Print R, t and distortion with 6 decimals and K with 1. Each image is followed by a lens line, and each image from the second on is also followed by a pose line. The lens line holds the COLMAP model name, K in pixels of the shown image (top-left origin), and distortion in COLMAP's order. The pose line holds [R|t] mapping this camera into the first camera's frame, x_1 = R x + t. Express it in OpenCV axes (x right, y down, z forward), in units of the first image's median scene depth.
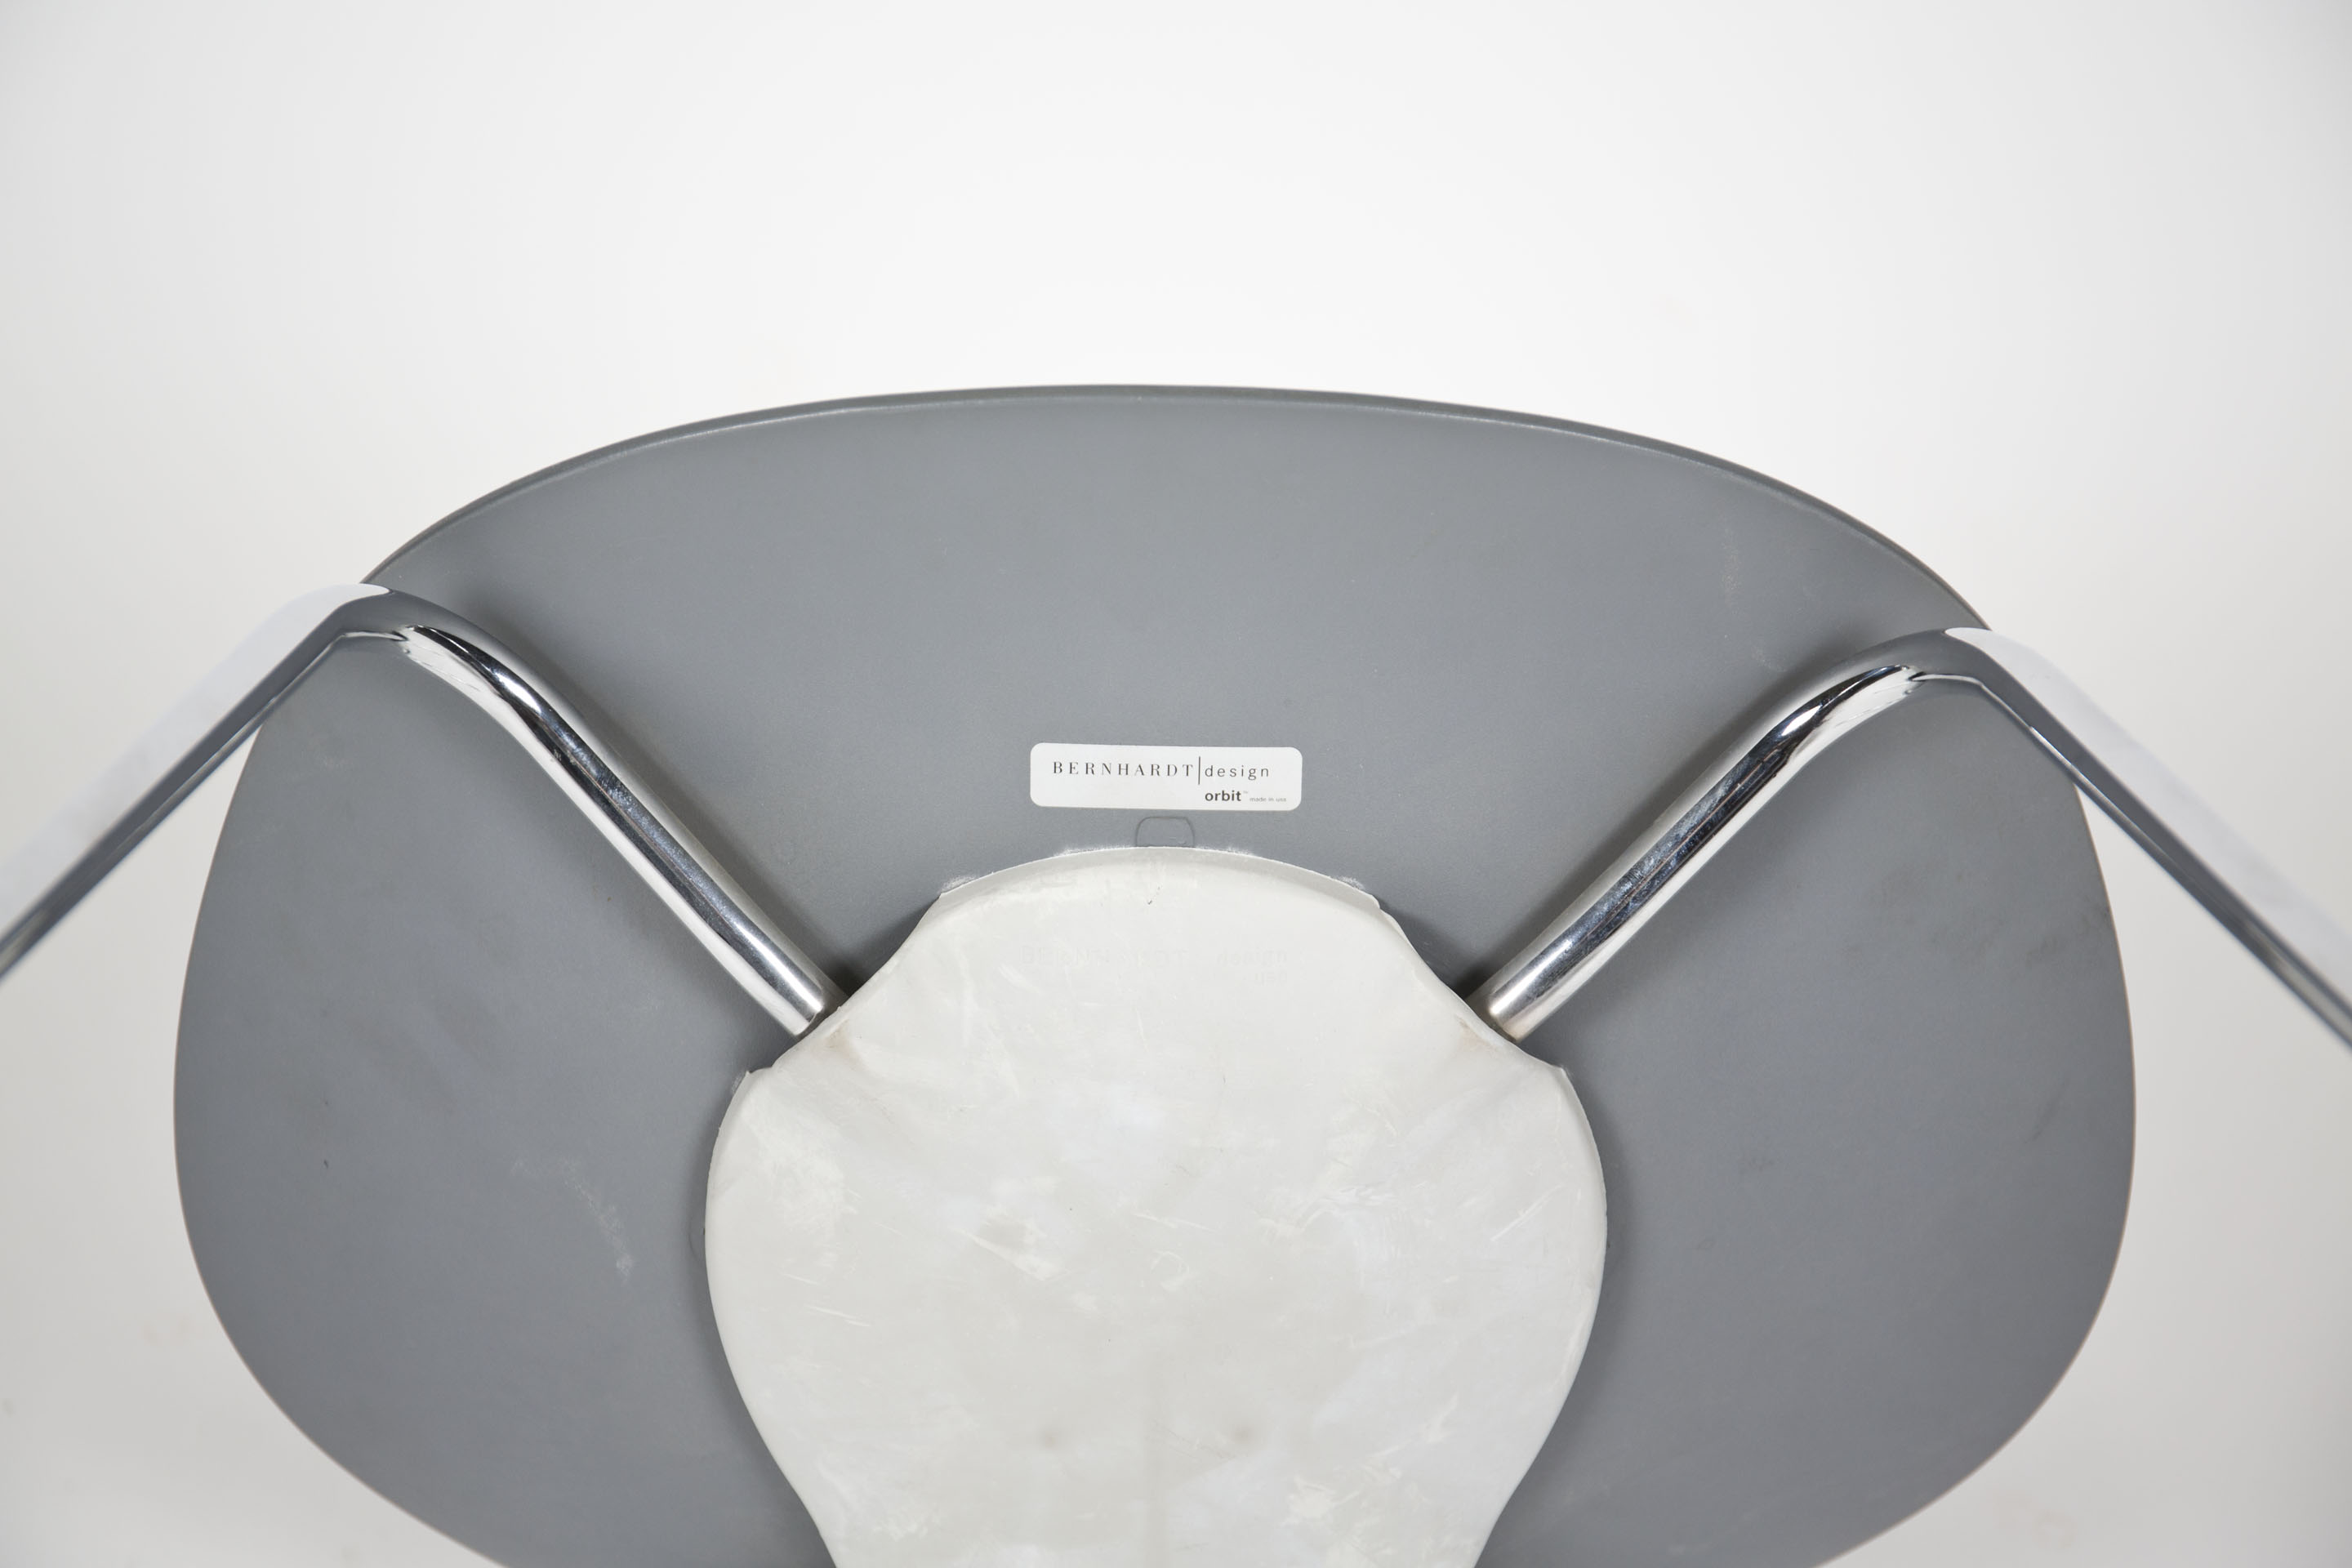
lens RADIAL K [[4108.4, 0, 1176.0], [0, 4108.4, 784.0], [0, 0, 1]] dist [0.031475, 0.250873]
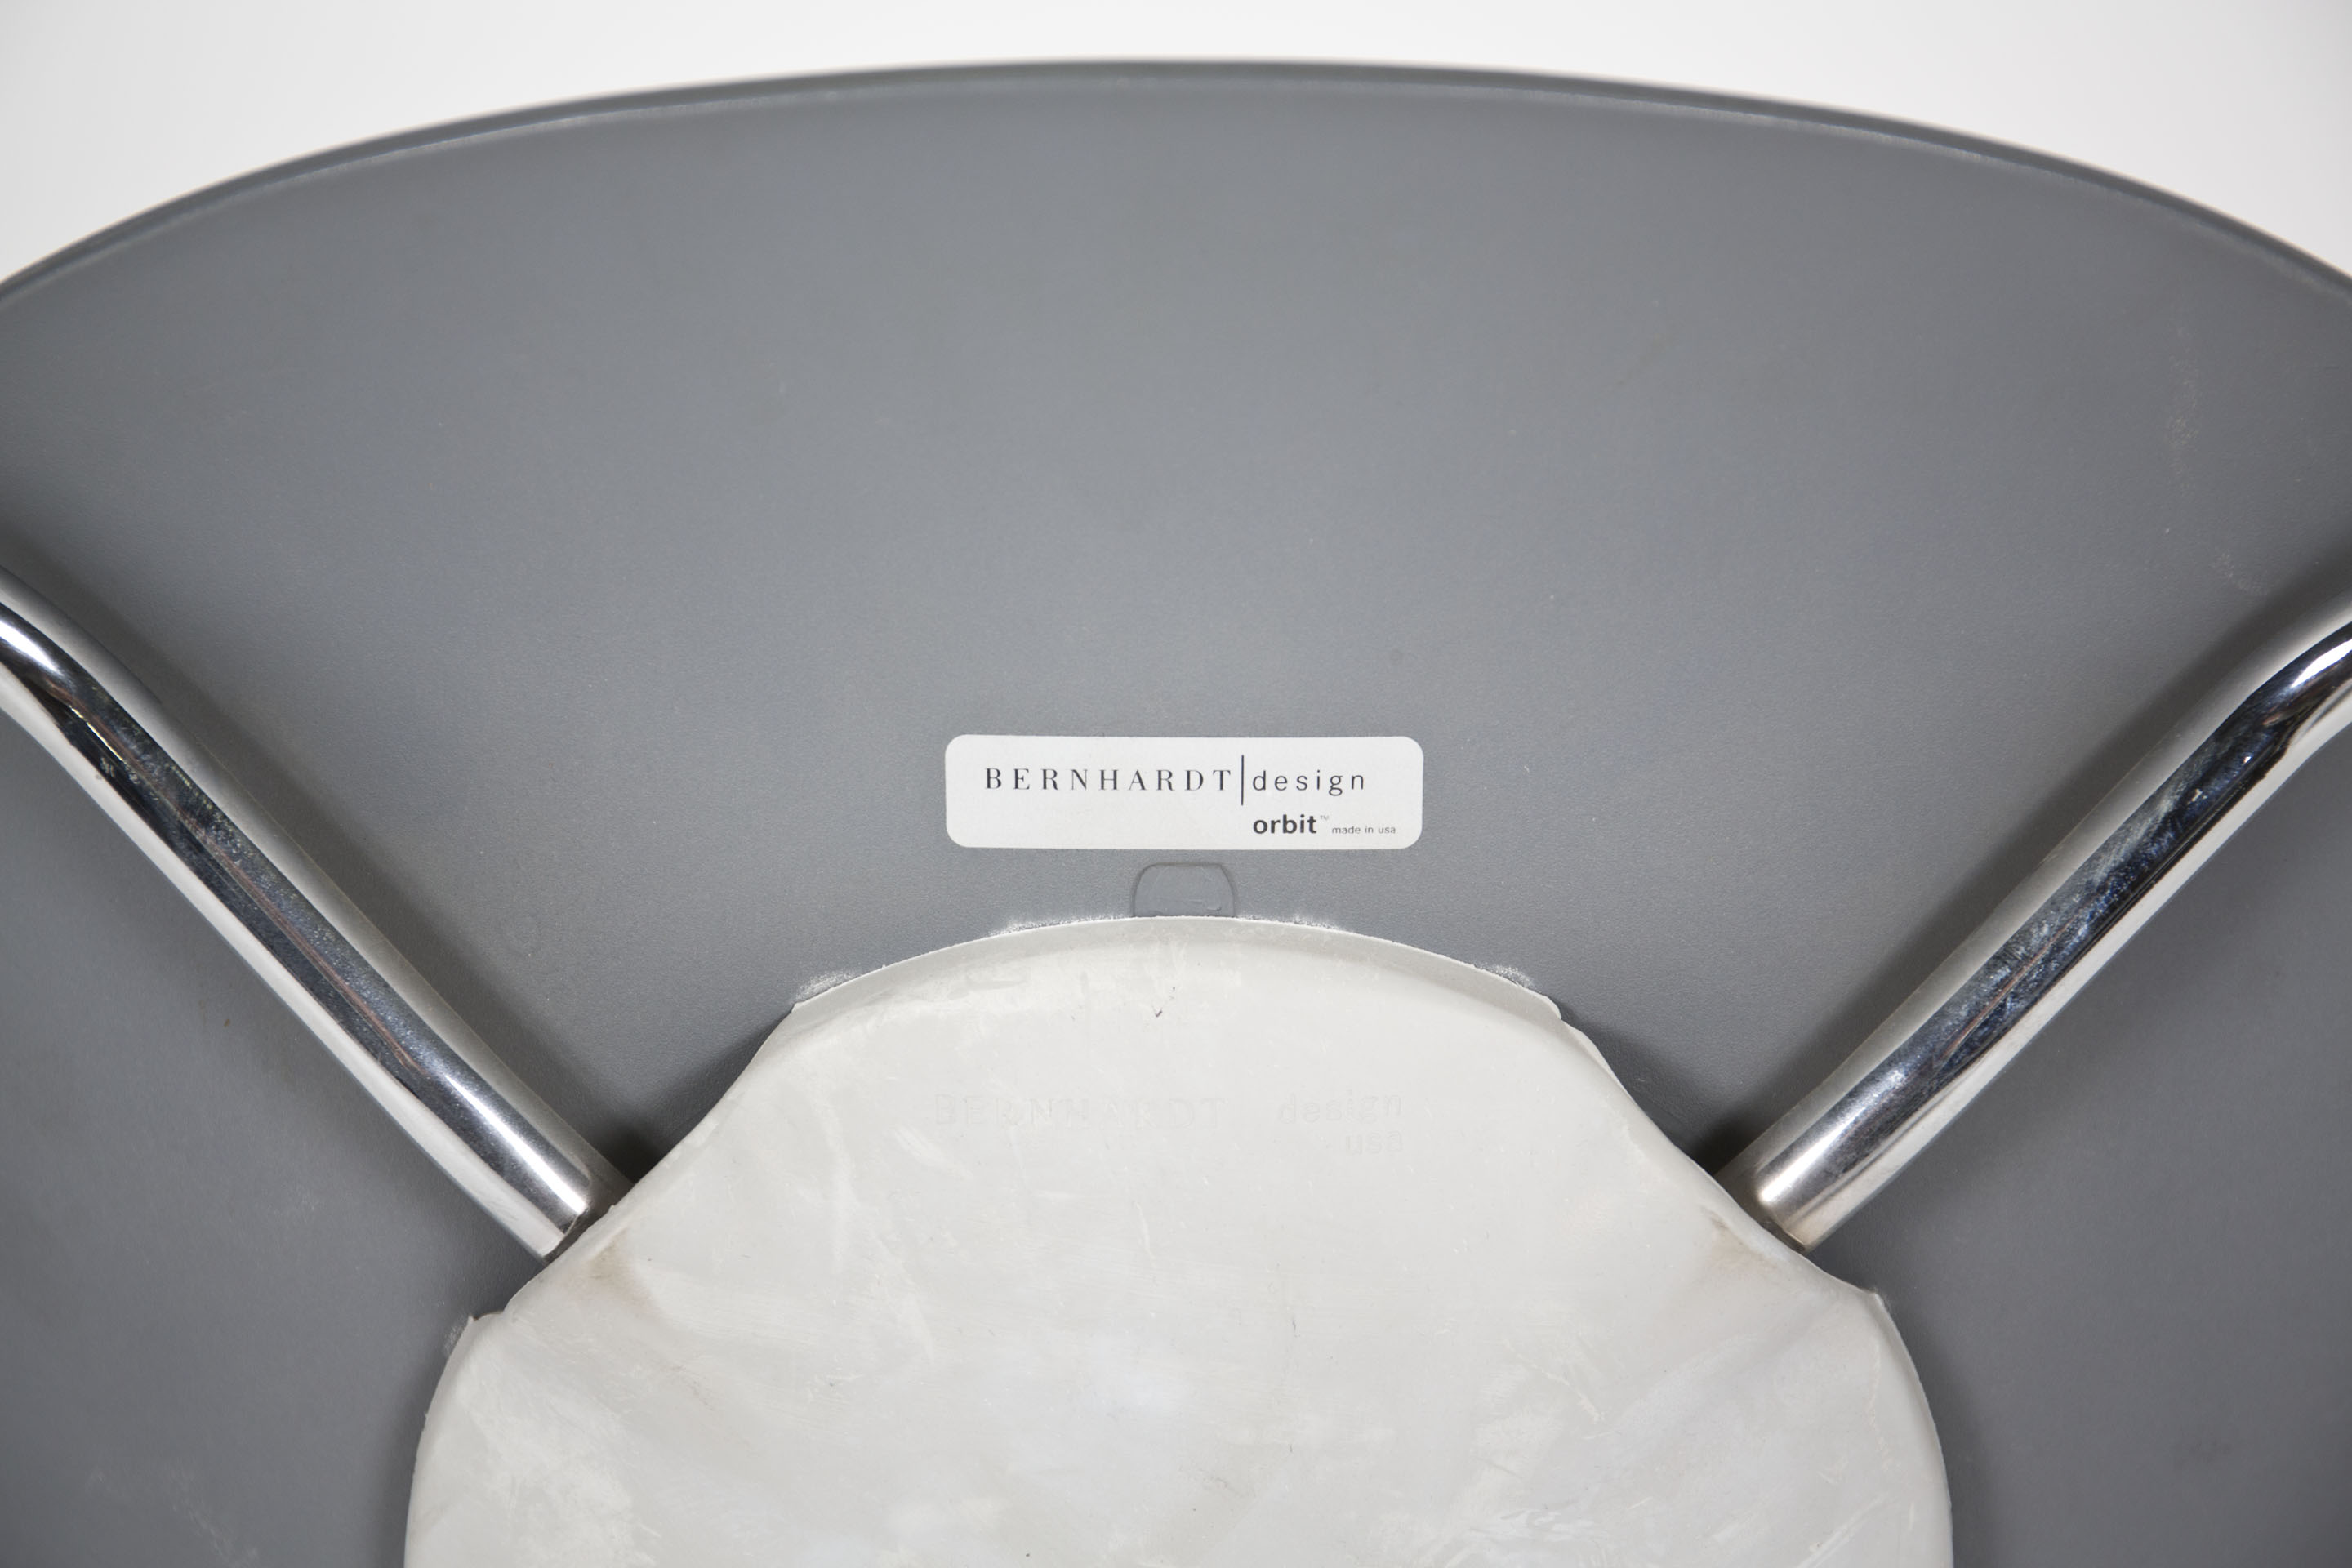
lens RADIAL K [[4108.4, 0, 1176.0], [0, 4108.4, 784.0], [0, 0, 1]] dist [0.031475, 0.250873]
pose [[0.999886, -0.013895, -0.005863, -0.000184], [0.013678, 0.999274, -0.035546, 0.017261], [0.006353, 0.035461, 0.999351, 0.429673]]
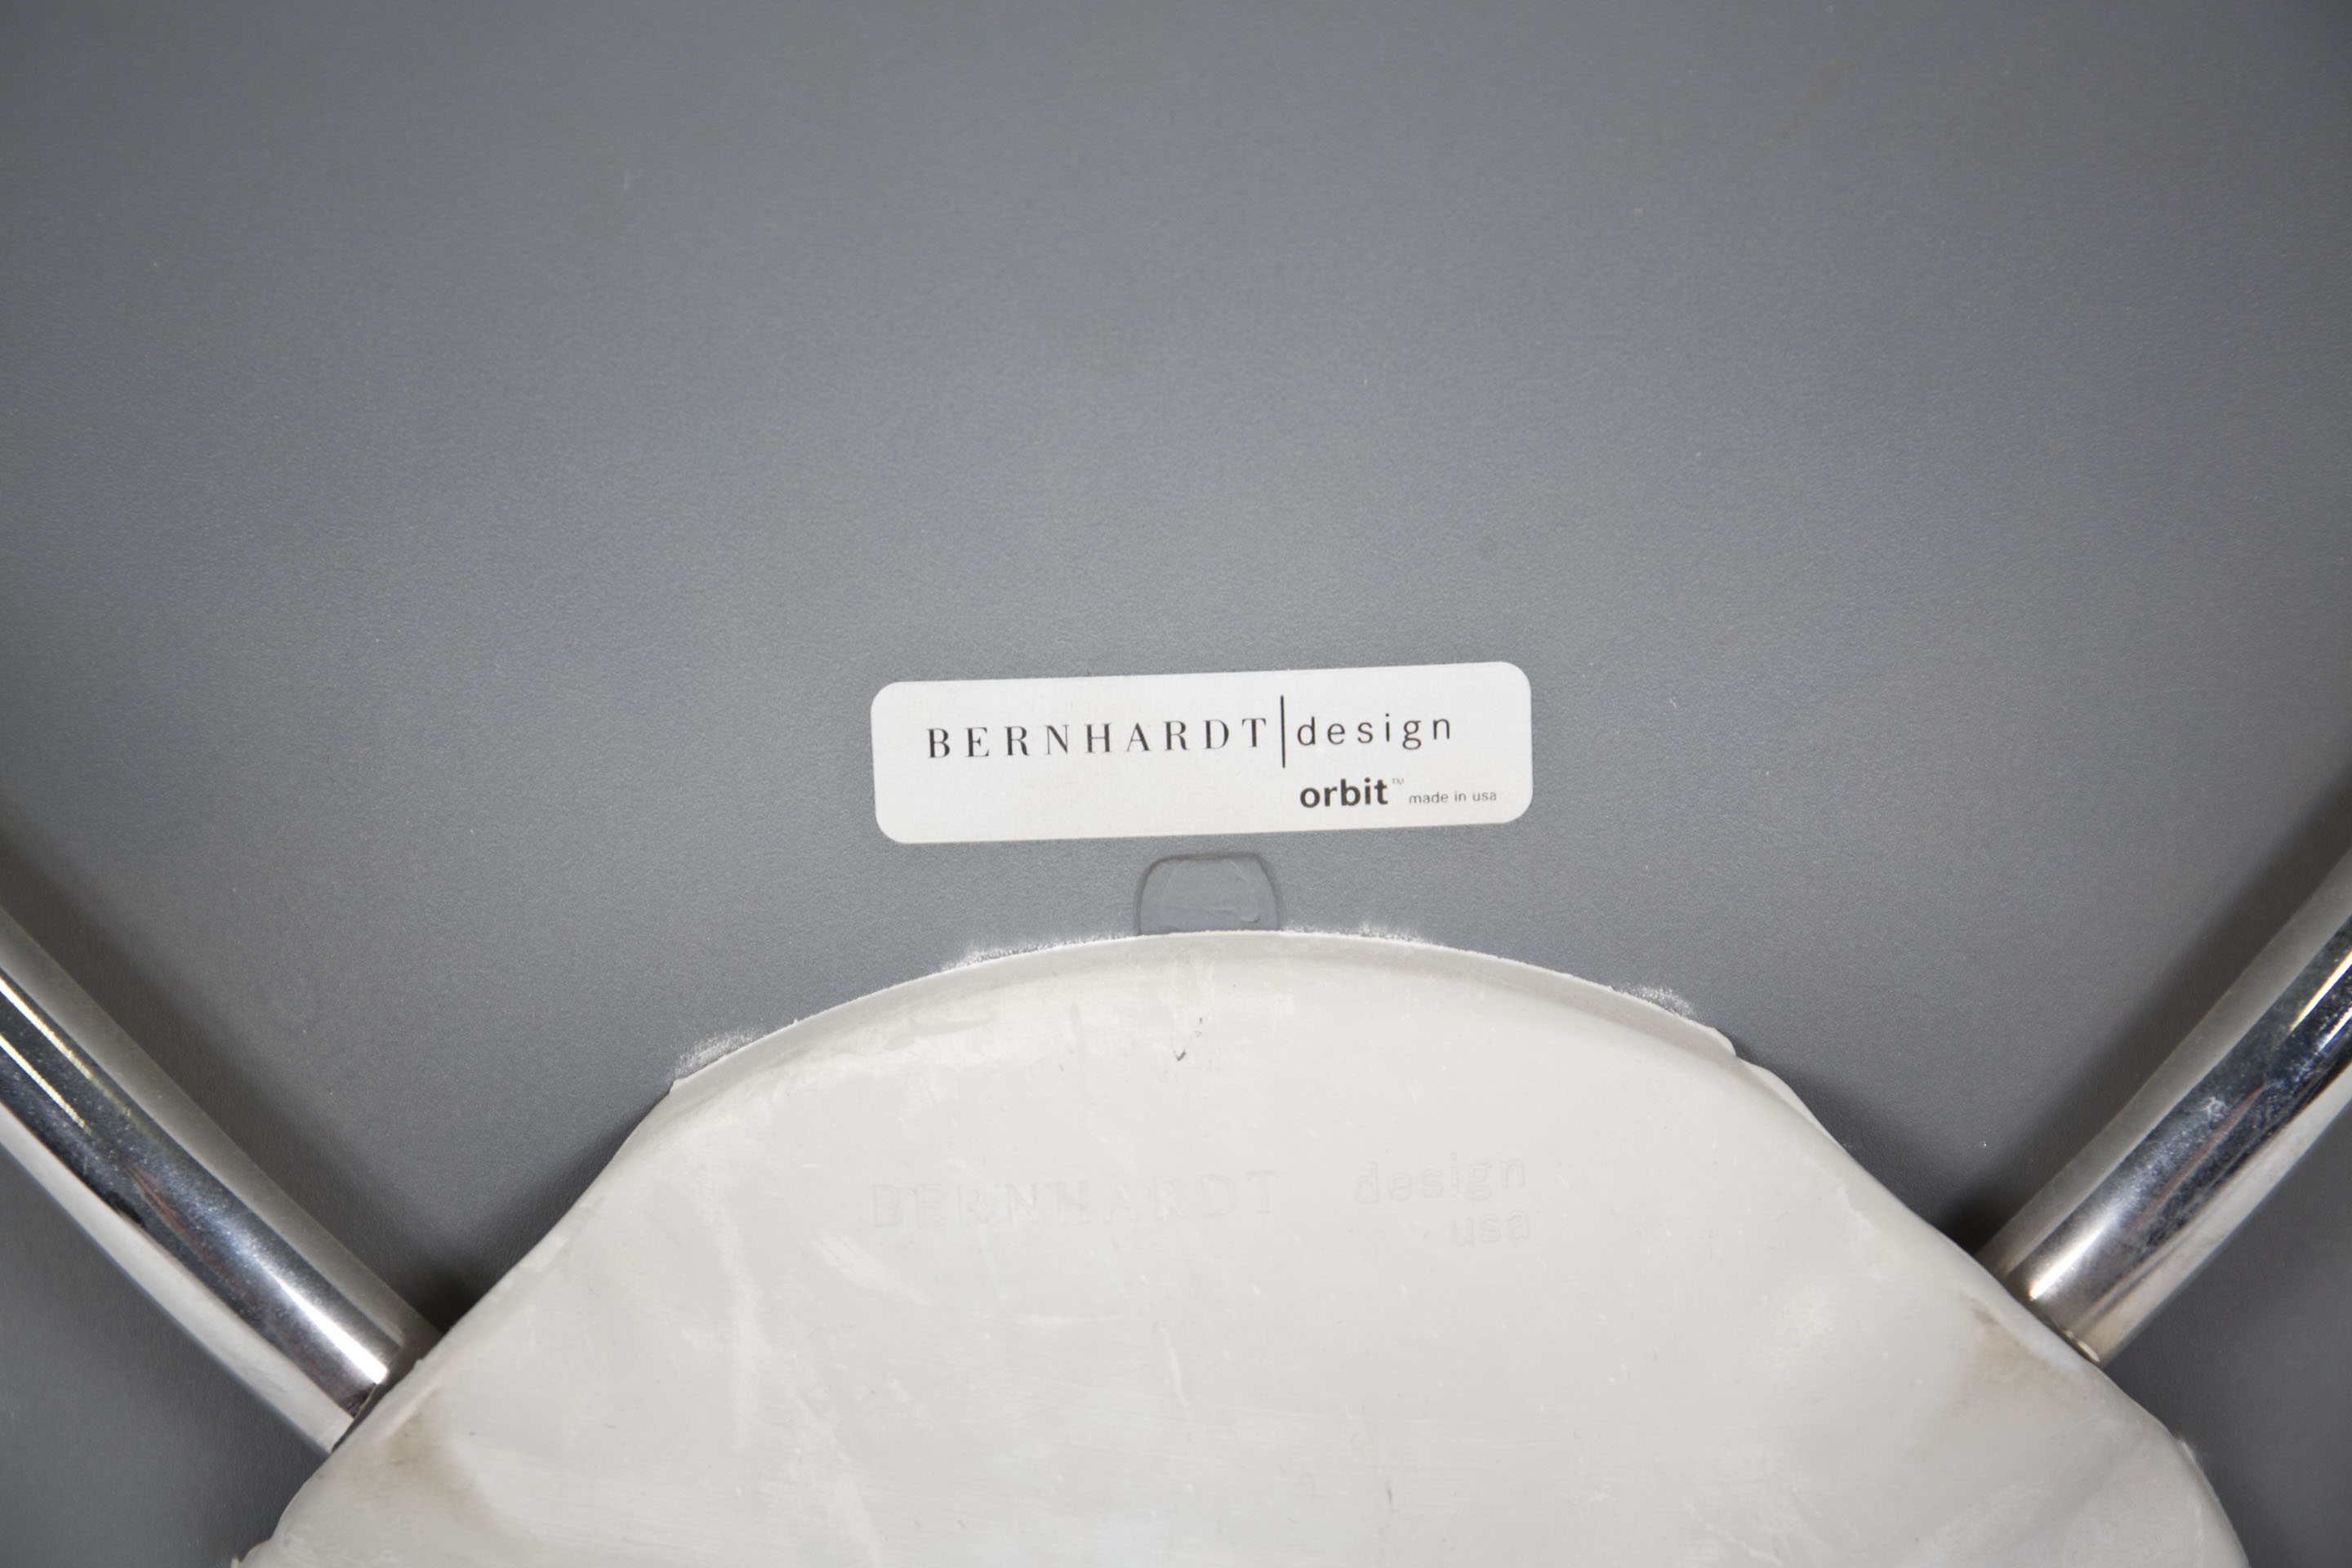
lens RADIAL K [[4108.4, 0, 1176.0], [0, 4108.4, 784.0], [0, 0, 1]] dist [0.031475, 0.250873]
pose [[0.998468, -0.053981, 0.012148, -0.010223], [0.055248, 0.984675, -0.165415, 0.068947], [-0.003033, 0.165833, 0.986149, 0.592081]]
